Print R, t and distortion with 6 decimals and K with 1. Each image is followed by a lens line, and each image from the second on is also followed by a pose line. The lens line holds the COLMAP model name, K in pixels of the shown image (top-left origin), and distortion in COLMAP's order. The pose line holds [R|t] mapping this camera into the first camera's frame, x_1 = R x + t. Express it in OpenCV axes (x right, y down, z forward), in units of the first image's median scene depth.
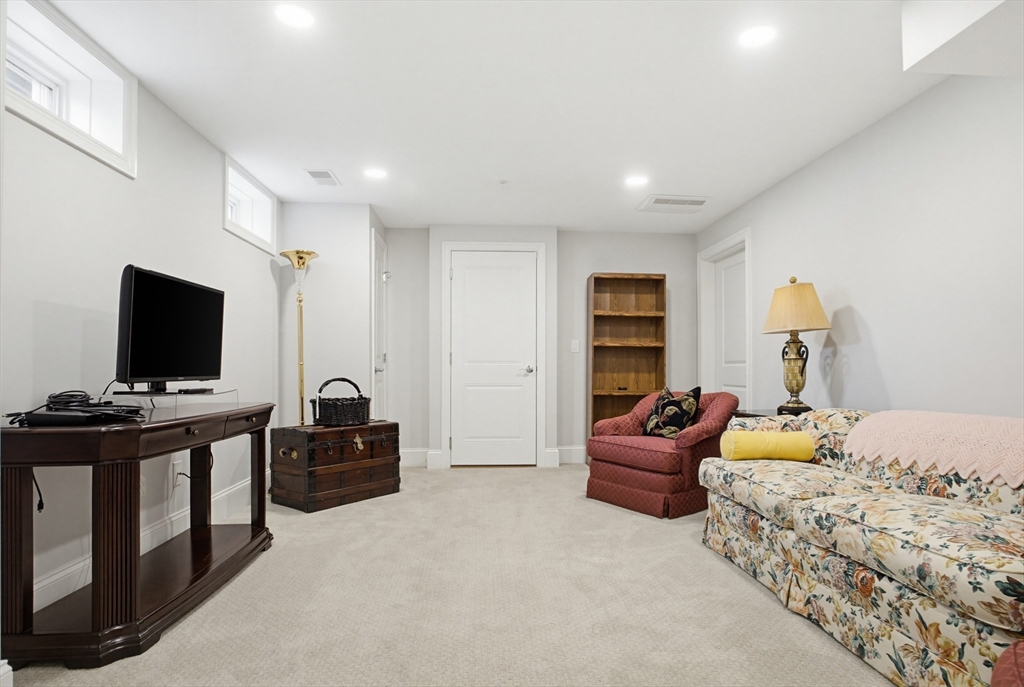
lens RADIAL K [[597.1, 0, 515.0], [0, 597.1, 354.7], [0, 0, 1]] dist [-0.028702, 0.002119]
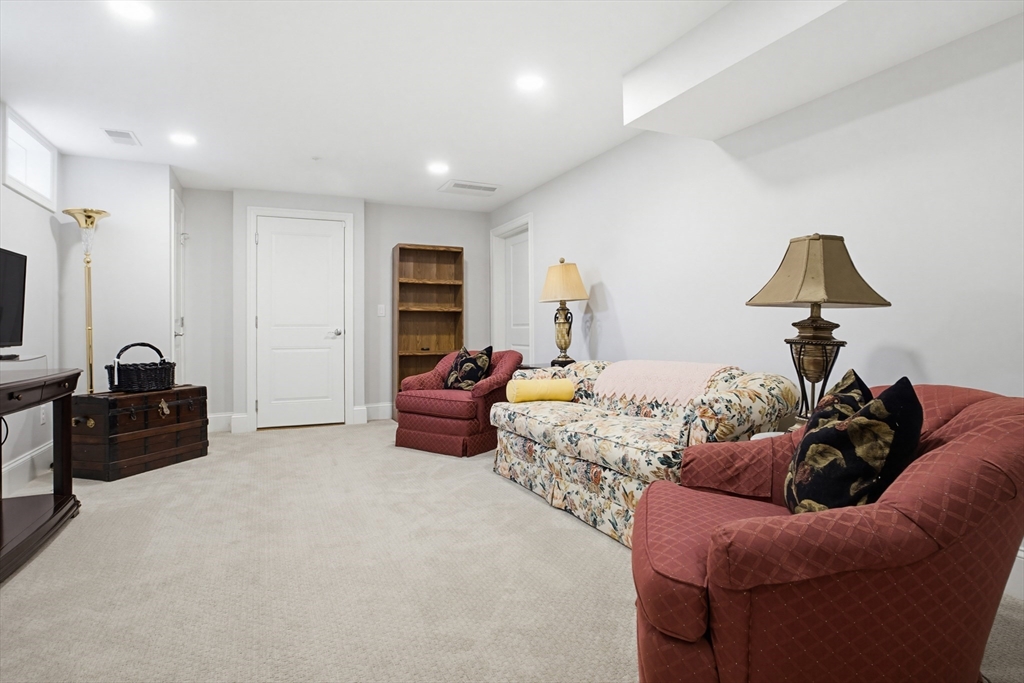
lens RADIAL K [[597.1, 0, 515.0], [0, 597.1, 352.7], [0, 0, 1]] dist [-0.028702, 0.002119]
pose [[0.944777, -0.018962, 0.327163, -0.036859], [-0.000825, 0.998184, 0.060238, -0.004721], [-0.327712, -0.057182, 0.943046, -0.145063]]
